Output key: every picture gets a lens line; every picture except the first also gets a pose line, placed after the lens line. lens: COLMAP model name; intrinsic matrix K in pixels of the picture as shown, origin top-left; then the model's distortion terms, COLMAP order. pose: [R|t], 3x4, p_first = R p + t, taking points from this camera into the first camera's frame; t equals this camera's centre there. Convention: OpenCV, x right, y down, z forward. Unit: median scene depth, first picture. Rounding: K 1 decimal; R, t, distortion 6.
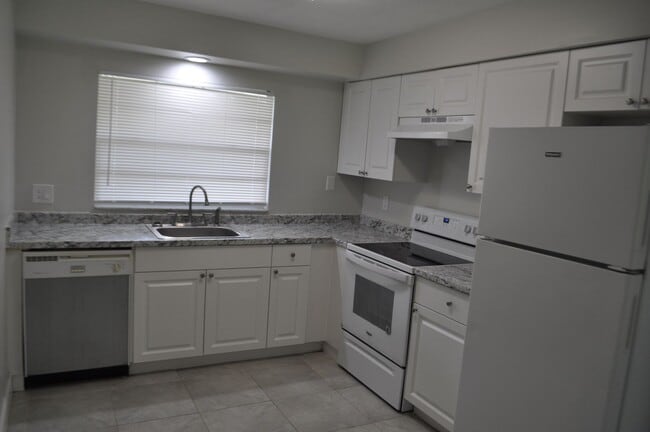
lens RADIAL K [[515.3, 0, 329.7], [0, 515.3, 215.2], [0, 0, 1]] dist [-0.069471, -0.004618]
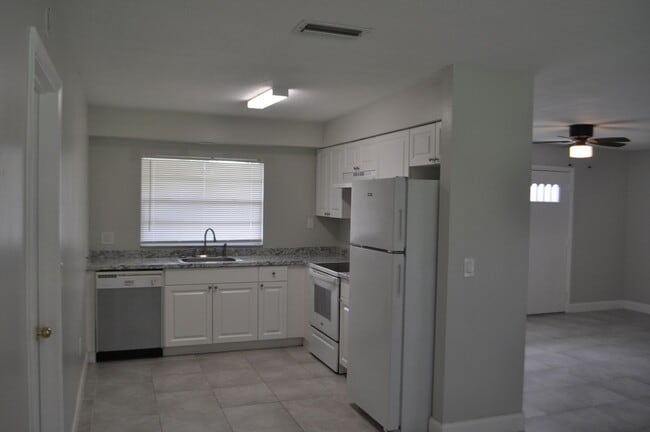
lens RADIAL K [[555.5, 0, 328.9], [0, 555.5, 218.6], [0, 0, 1]] dist [-0.070064, 0.003486]
pose [[0.990040, -0.054454, -0.129830, 0.308644], [0.042197, 0.994549, -0.095355, 0.085050], [0.134315, 0.088927, 0.986940, -0.548649]]
